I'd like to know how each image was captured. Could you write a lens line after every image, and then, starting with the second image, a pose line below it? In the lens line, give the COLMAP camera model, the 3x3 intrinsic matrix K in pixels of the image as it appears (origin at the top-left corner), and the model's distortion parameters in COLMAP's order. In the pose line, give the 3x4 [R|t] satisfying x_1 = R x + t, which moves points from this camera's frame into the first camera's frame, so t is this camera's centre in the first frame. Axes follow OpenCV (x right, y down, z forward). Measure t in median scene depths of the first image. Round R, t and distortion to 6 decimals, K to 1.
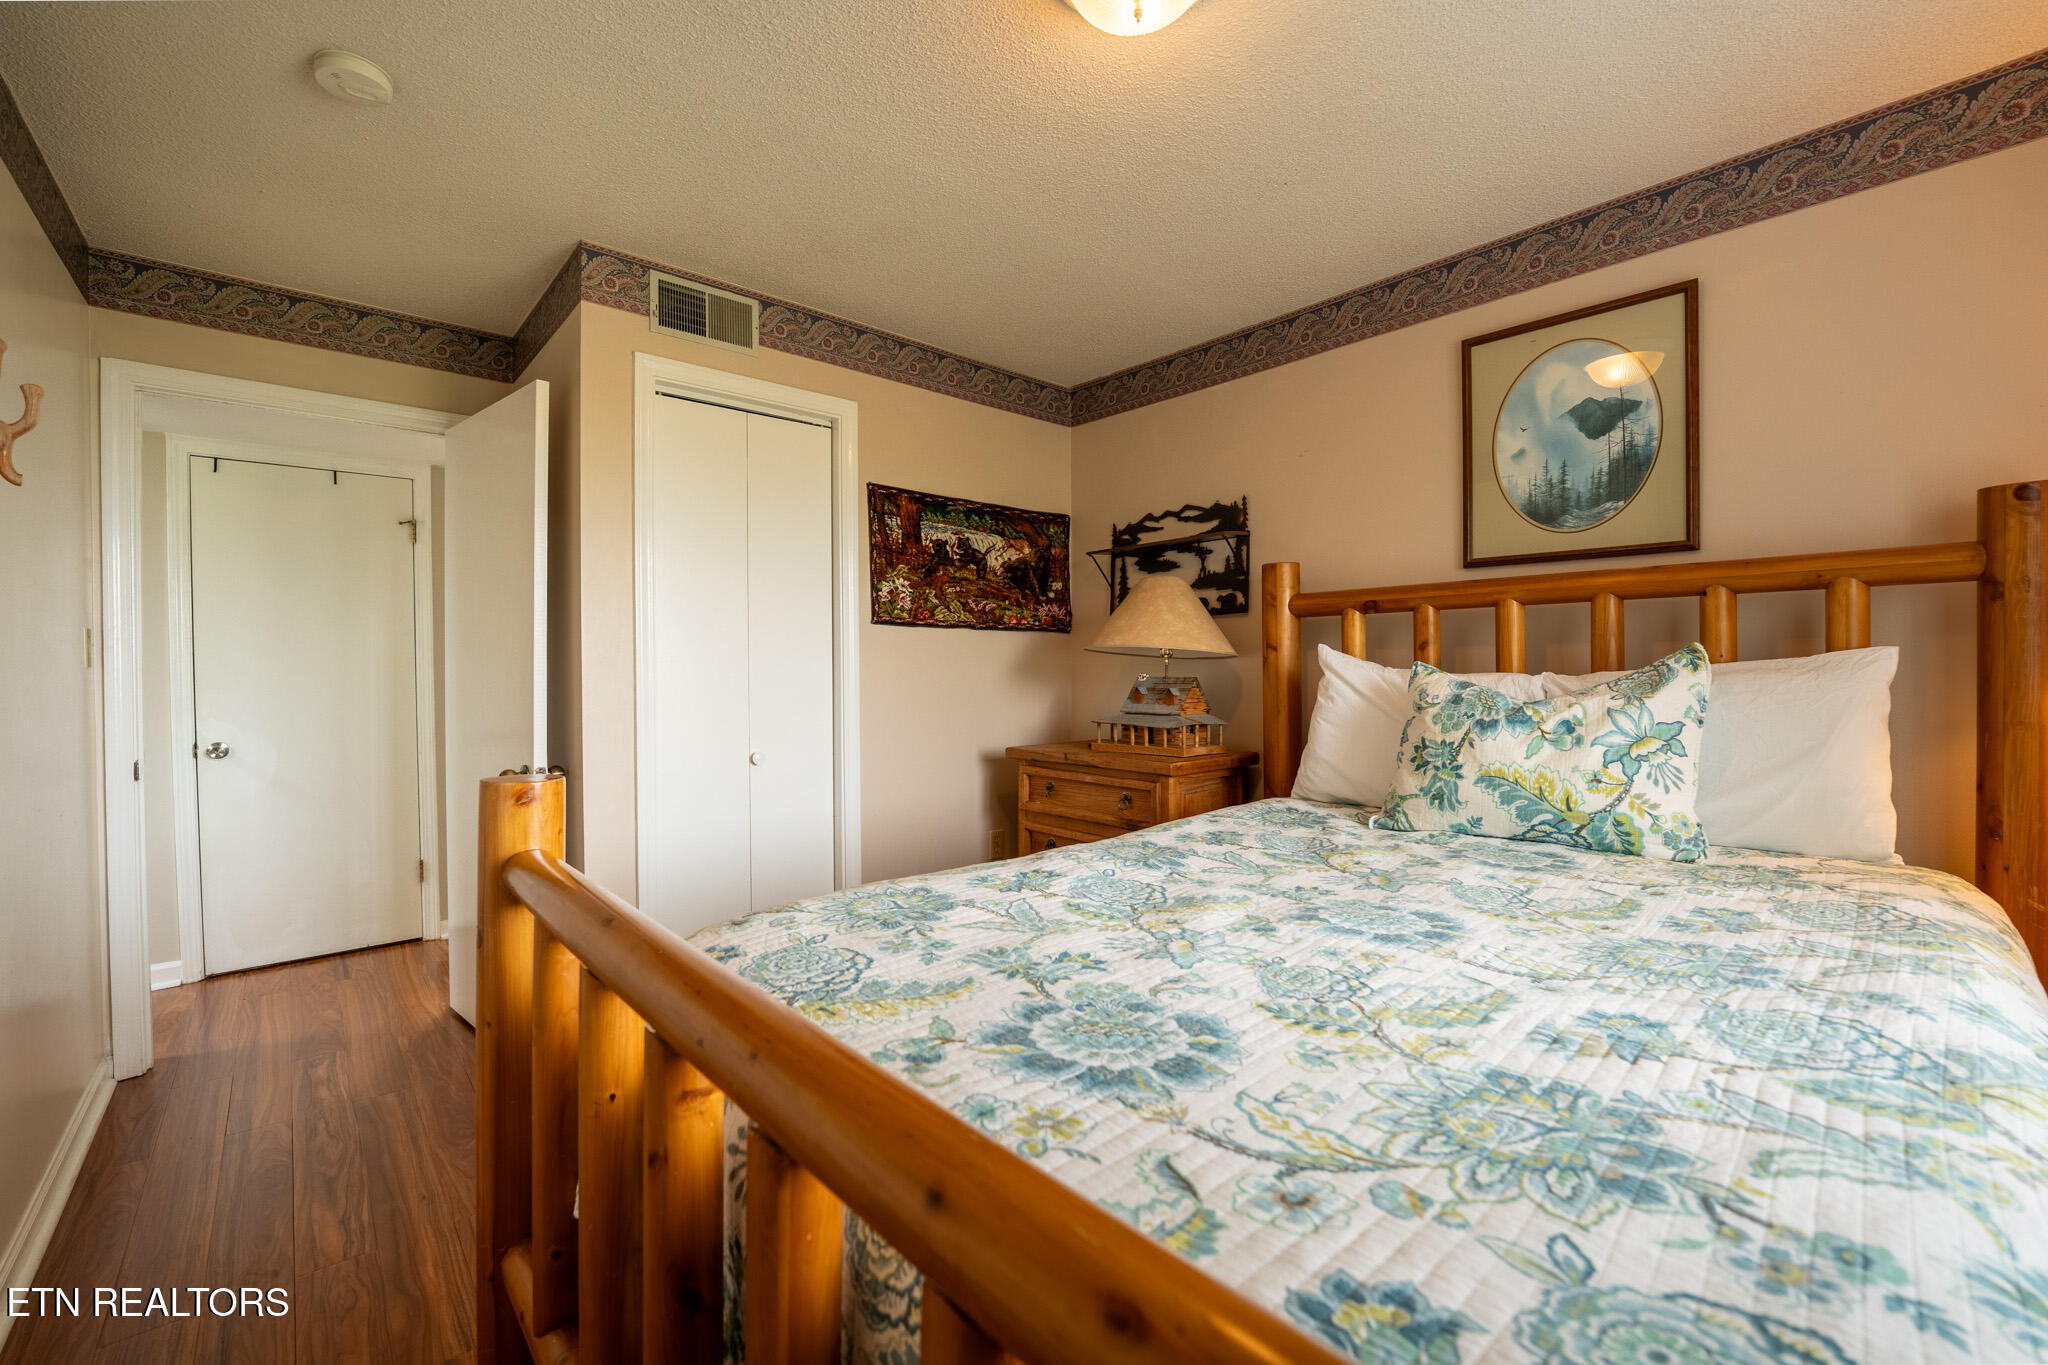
lens RADIAL K [[839.9, 0, 1023.8], [0, 839.9, 670.7], [0, 0, 1]] dist [-0.029823, 0.004098]
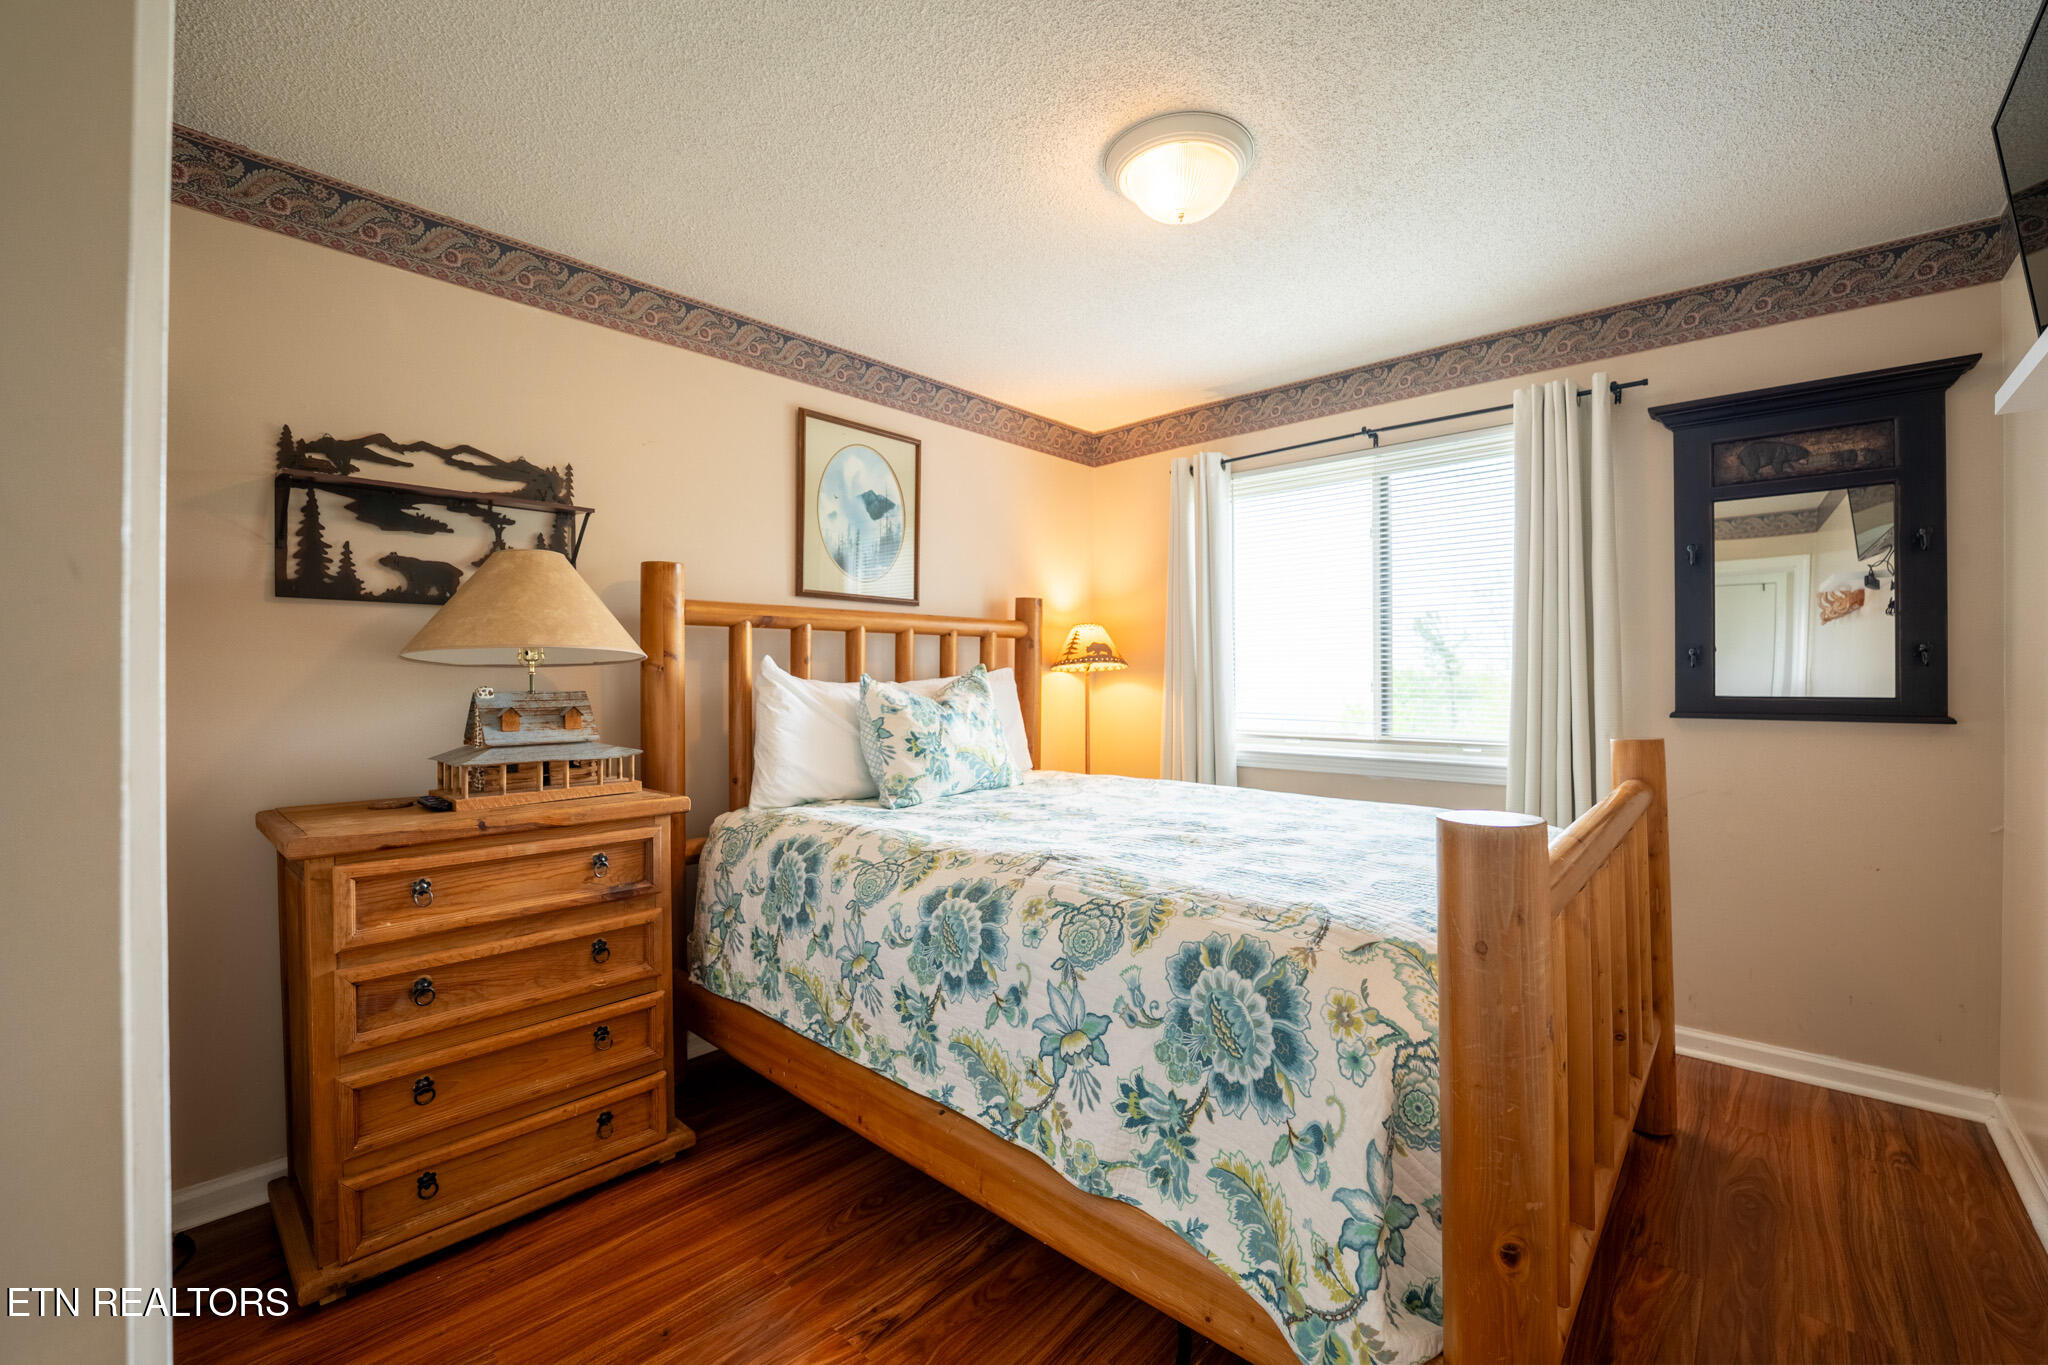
lens RADIAL K [[839.9, 0, 1024.8], [0, 839.9, 678.3], [0, 0, 1]] dist [-0.029823, 0.004098]
pose [[-0.106656, 0.003463, 0.994290, -0.554367], [0.007163, 0.999971, -0.002714, 0.001018], [-0.994270, 0.006833, -0.106677, 0.630619]]
